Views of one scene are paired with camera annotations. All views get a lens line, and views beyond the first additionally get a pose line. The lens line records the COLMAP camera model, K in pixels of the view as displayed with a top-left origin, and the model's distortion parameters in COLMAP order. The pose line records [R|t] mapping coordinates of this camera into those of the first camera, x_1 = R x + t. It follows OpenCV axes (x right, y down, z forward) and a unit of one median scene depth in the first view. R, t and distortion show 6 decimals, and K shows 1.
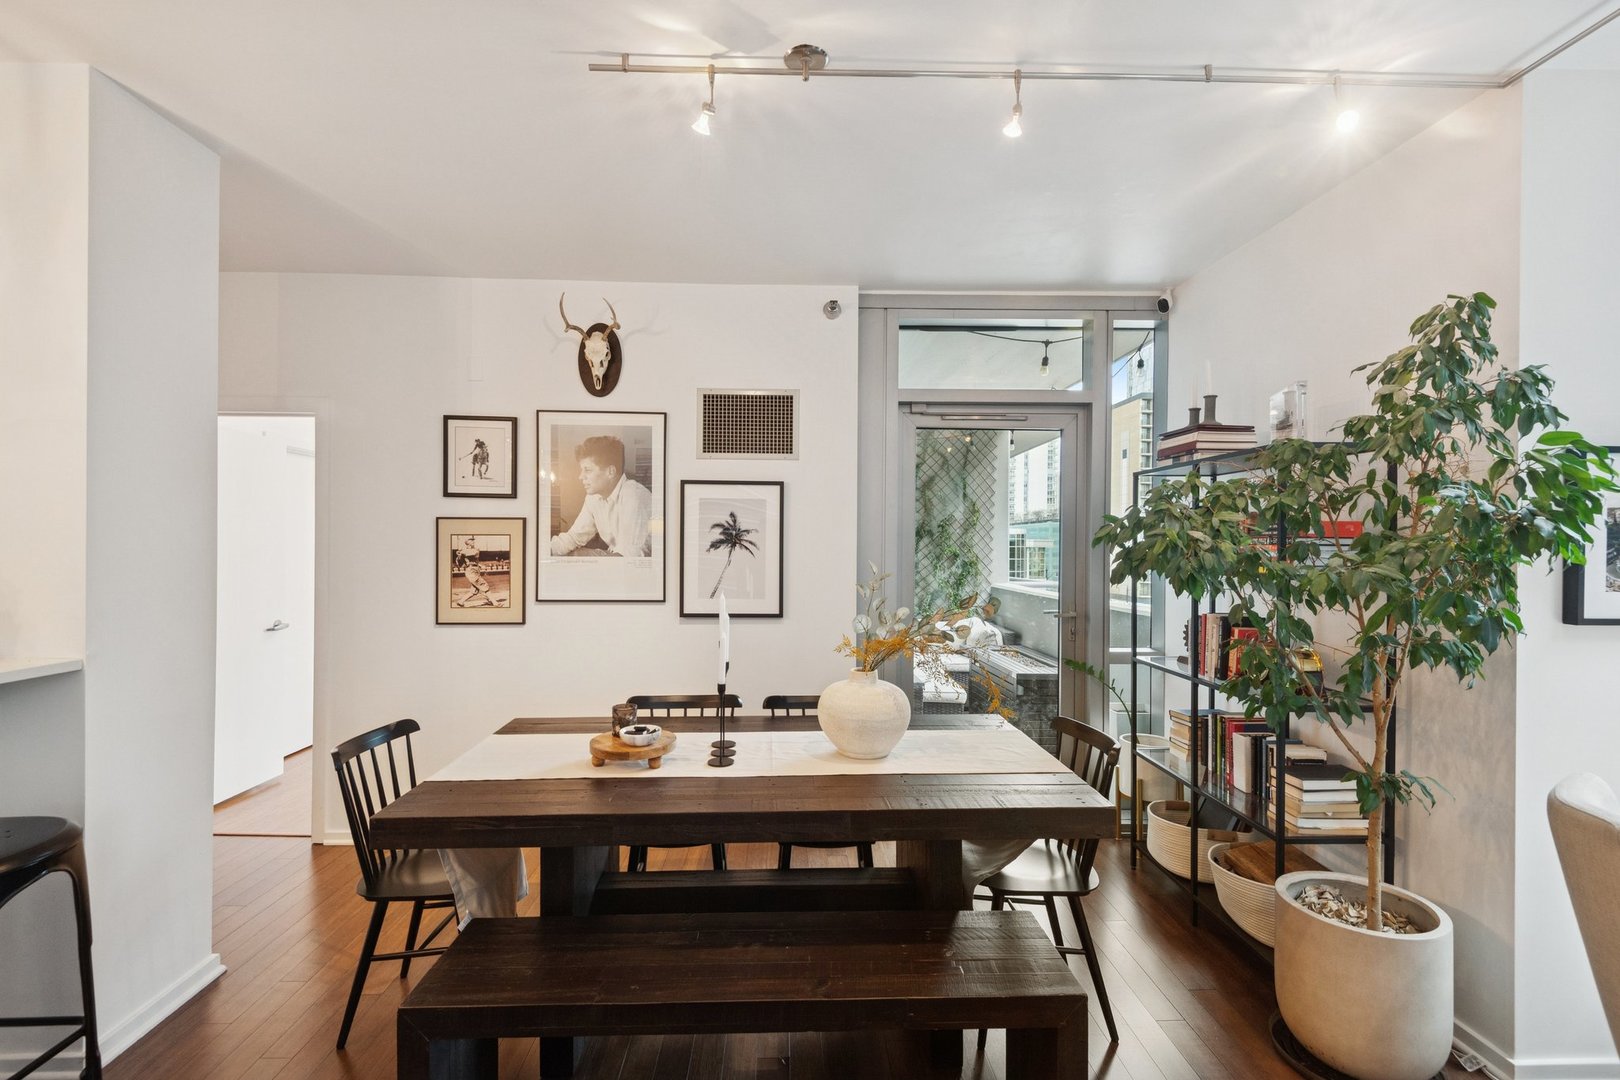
lens RADIAL K [[735.7, 0, 817.7], [0, 735.7, 542.7], [0, 0, 1]] dist [0.021248, -0.012080]
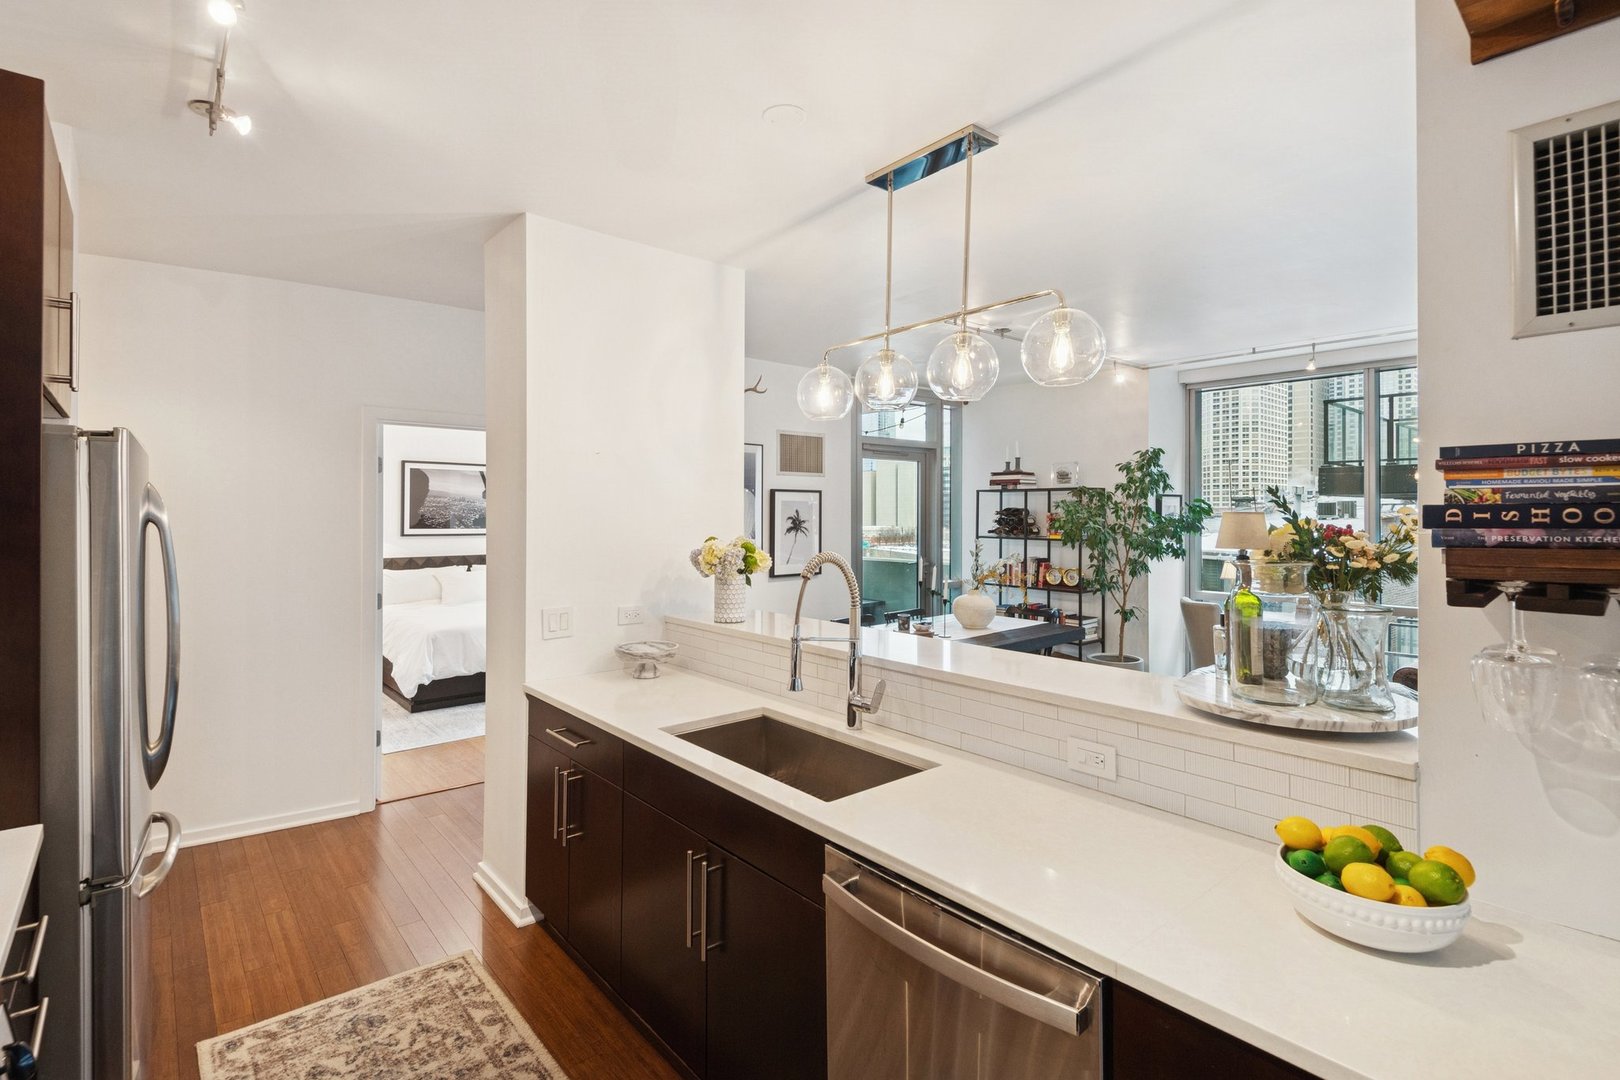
lens RADIAL K [[735.7, 0, 782.7], [0, 735.7, 496.4], [0, 0, 1]] dist [0.021248, -0.012080]
pose [[0.798996, 0.008383, 0.601278, -1.106601], [-0.002212, 0.999937, -0.011003, -0.052510], [-0.601332, 0.007461, 0.798964, -0.253433]]
